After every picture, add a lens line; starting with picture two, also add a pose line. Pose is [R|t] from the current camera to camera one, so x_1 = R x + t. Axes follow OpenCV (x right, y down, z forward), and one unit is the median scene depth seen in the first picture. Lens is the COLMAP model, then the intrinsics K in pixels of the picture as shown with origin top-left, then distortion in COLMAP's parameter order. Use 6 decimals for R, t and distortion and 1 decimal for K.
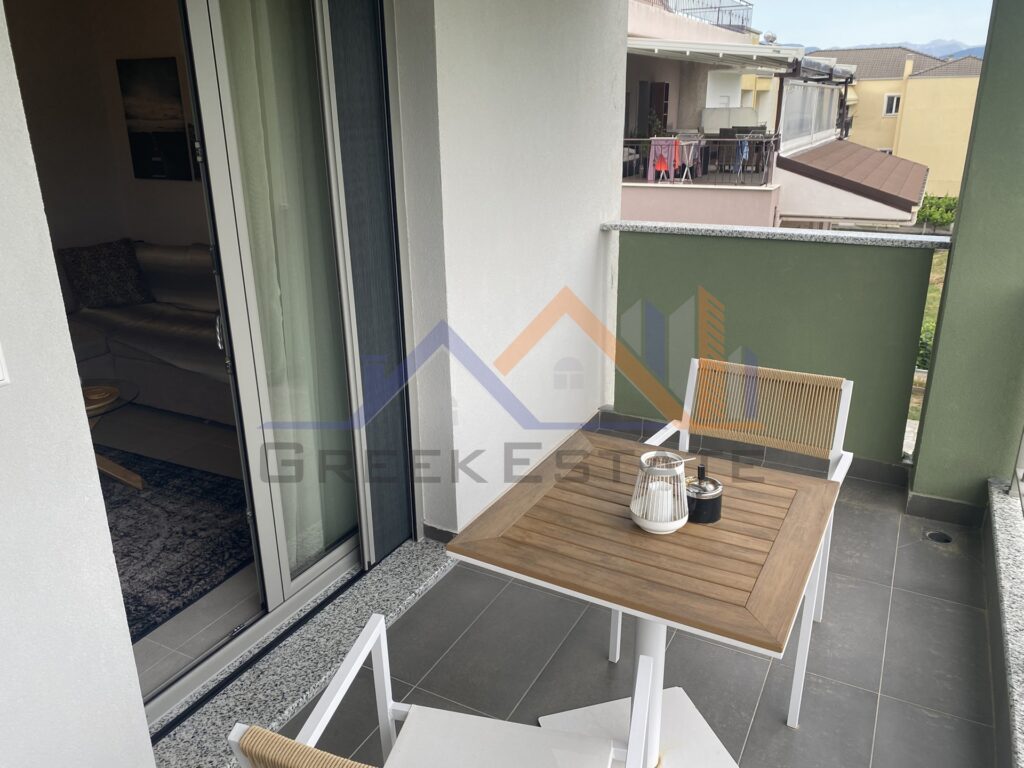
lens RADIAL K [[771.9, 0, 515.0], [0, 771.9, 385.4], [0, 0, 1]] dist [0.012454, -0.019418]
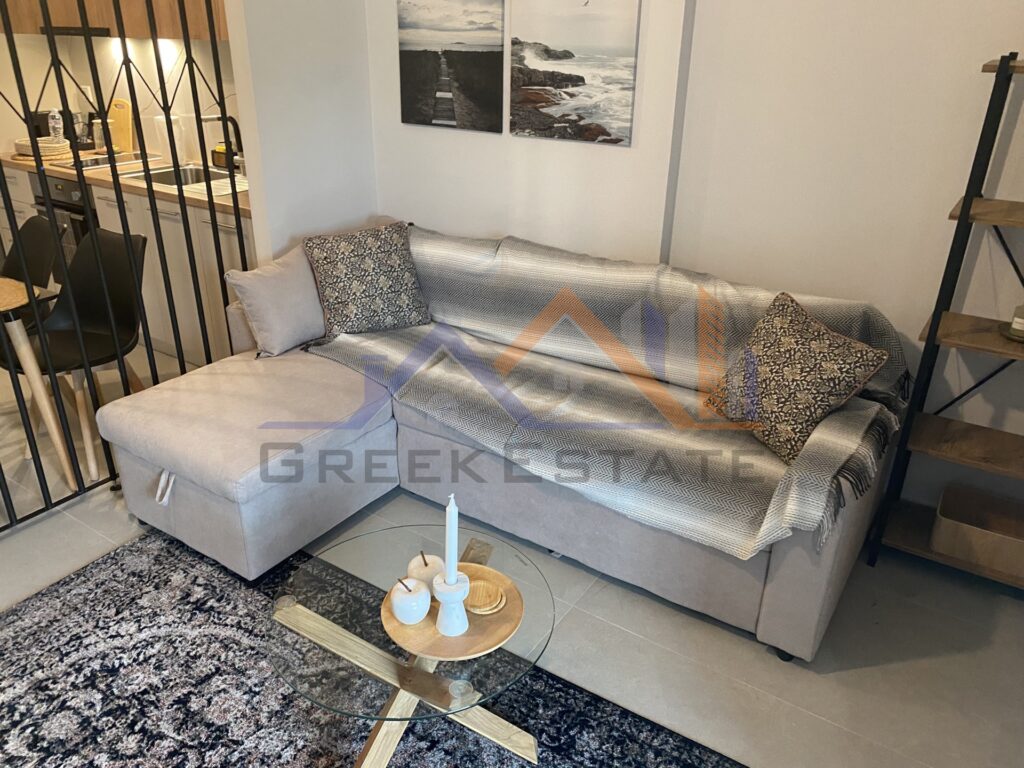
lens RADIAL K [[771.9, 0, 508.1], [0, 771.9, 385.5], [0, 0, 1]] dist [0.012454, -0.019418]
pose [[0.992272, 0.068156, -0.103689, -0.336566], [-0.059190, 0.994429, 0.087216, -0.116616], [0.109055, -0.080405, 0.990778, 0.365832]]
